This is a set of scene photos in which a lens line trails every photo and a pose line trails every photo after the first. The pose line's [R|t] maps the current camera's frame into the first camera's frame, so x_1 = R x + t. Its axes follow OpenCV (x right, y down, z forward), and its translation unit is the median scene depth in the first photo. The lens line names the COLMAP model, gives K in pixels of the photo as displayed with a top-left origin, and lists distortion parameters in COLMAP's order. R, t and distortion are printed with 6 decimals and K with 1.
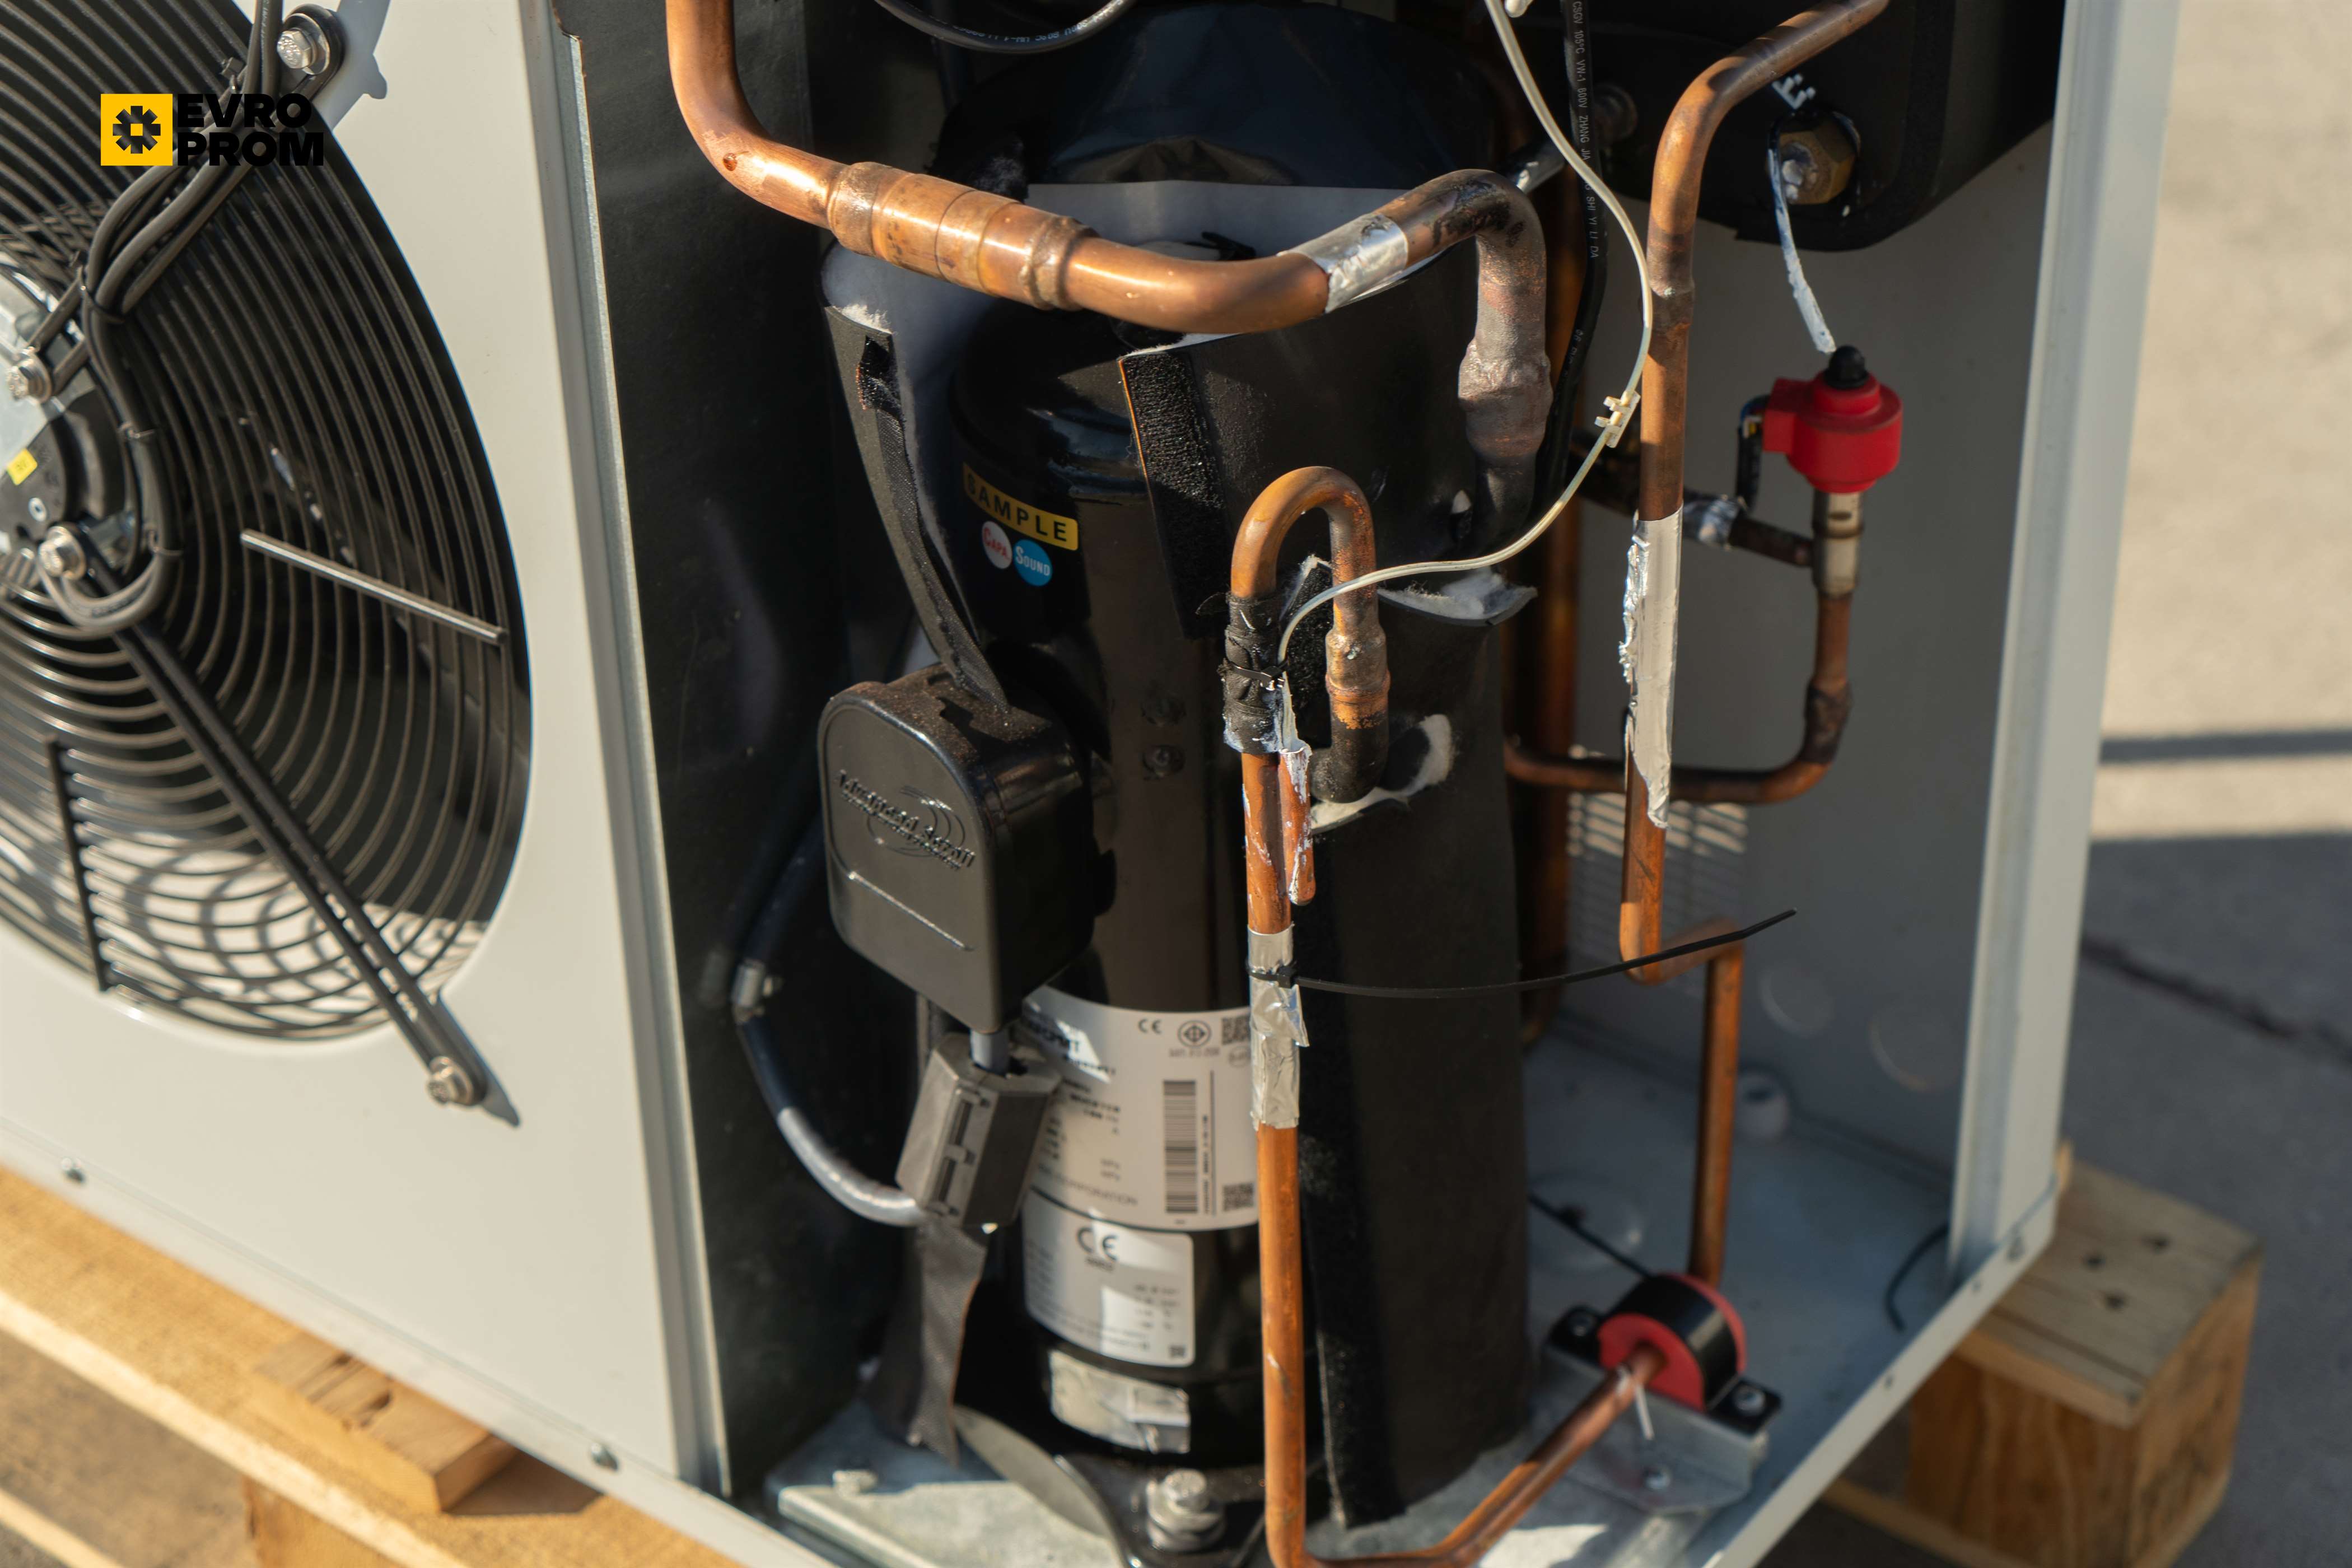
lens RADIAL K [[4458.8, 0, 1176.0], [0, 4458.8, 784.0], [0, 0, 1]] dist [0.103517, 0.022740]
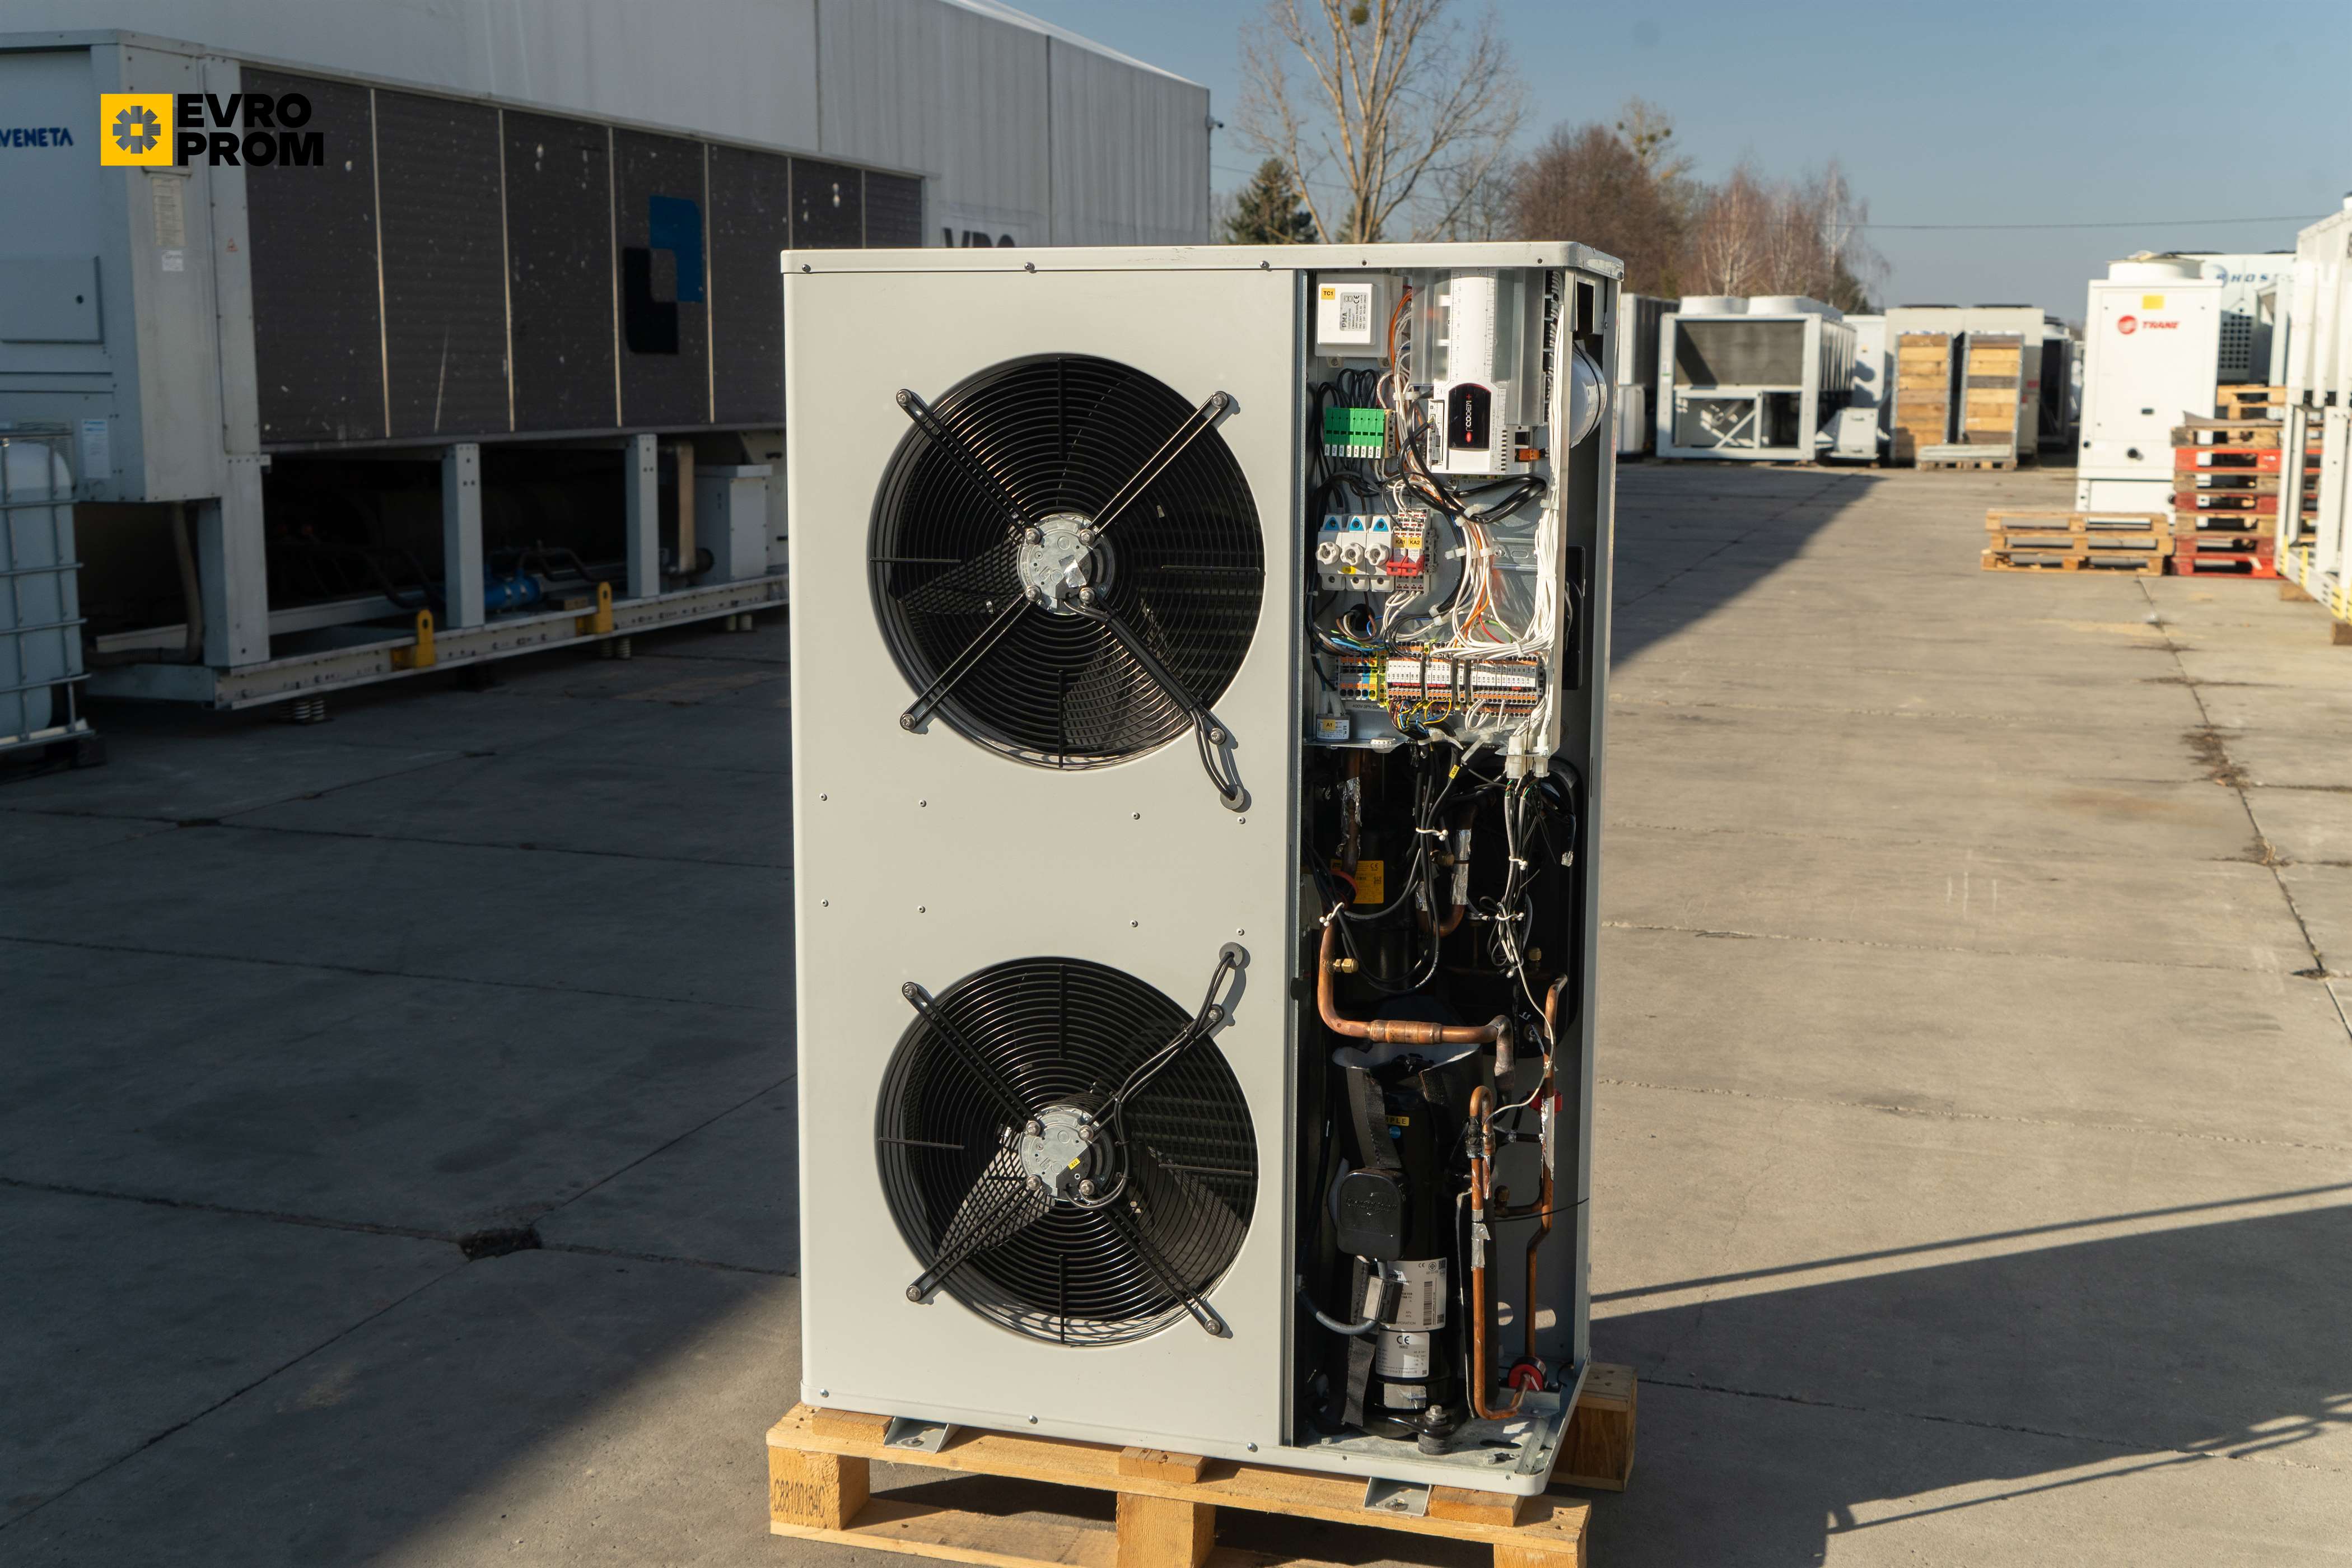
lens RADIAL K [[2670.1, 0, 1176.0], [0, 2670.1, 784.0], [0, 0, 1]] dist [0.009280, 0.001057]
pose [[0.936255, -0.030916, 0.349958, -0.943411], [0.172365, 0.908415, -0.380883, 0.491810], [-0.306132, 0.416924, 0.855837, -0.993285]]
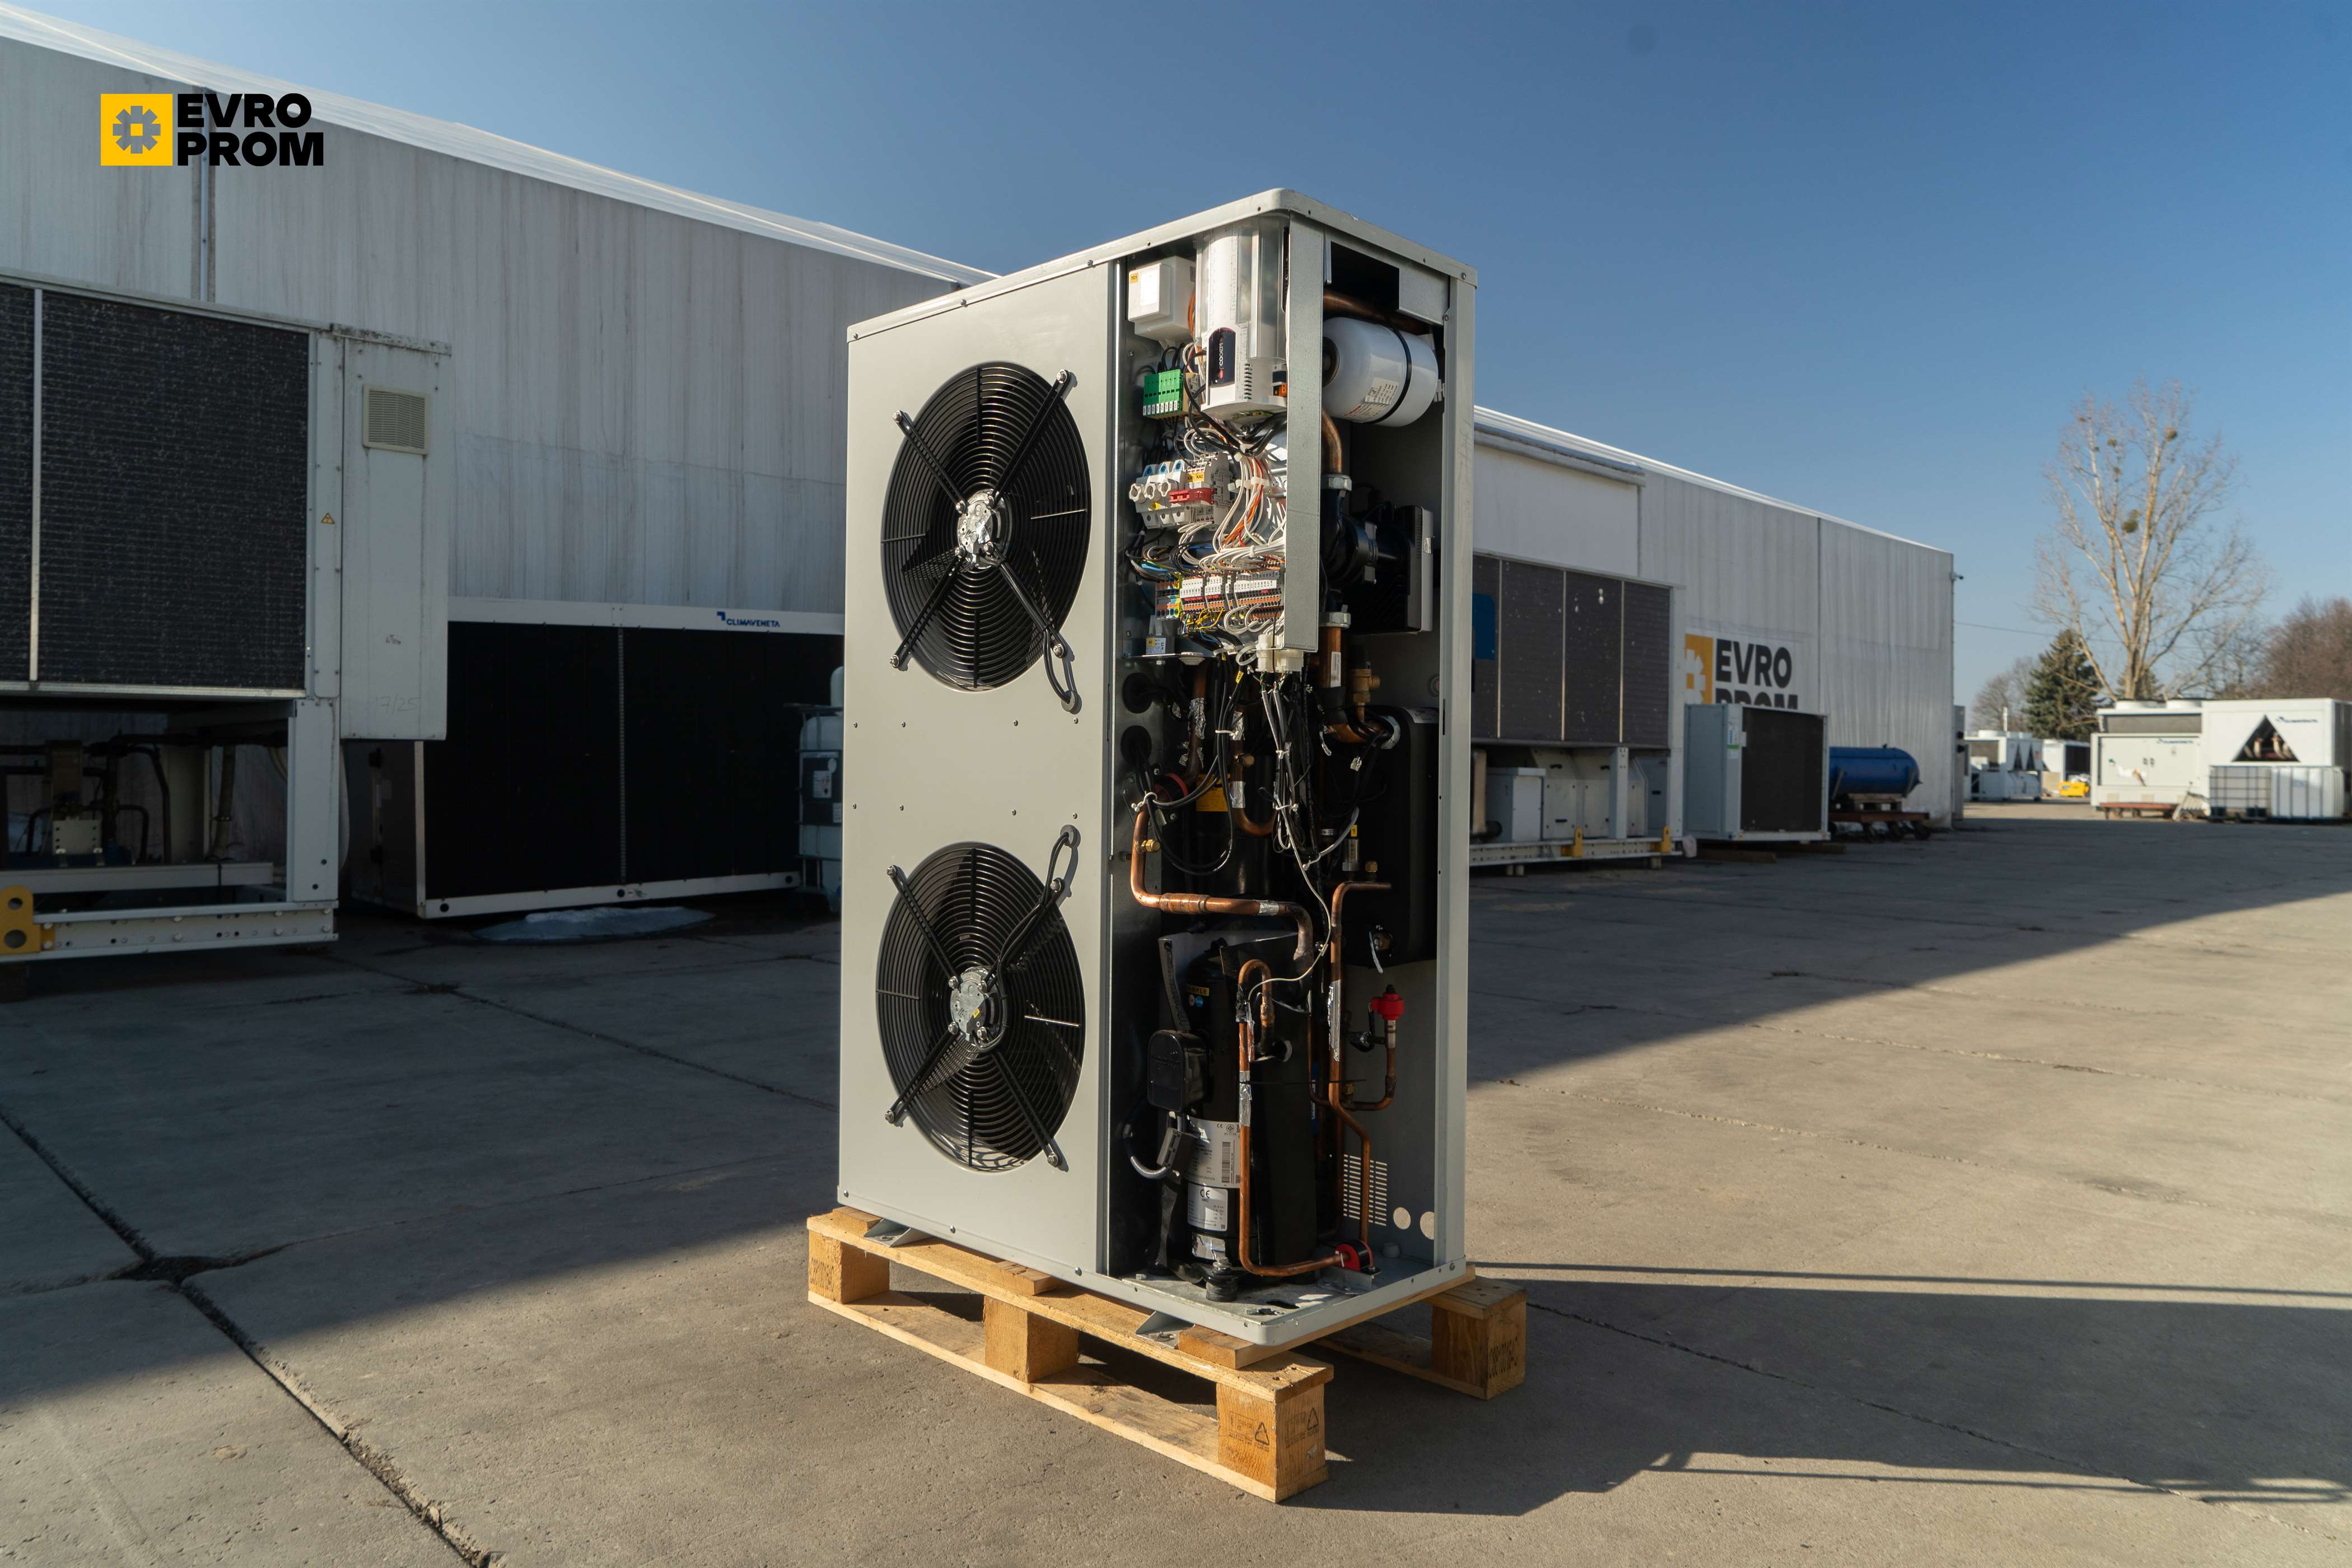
lens RADIAL K [[1638.3, 0, 1176.0], [0, 1638.3, 784.0], [0, 0, 1]] dist [-0.005238, 0.000481]
pose [[0.991545, 0.034081, -0.125207, 0.131341], [-0.096548, 0.838446, -0.536364, 0.597309], [0.086700, 0.543917, 0.834648, -0.447976]]
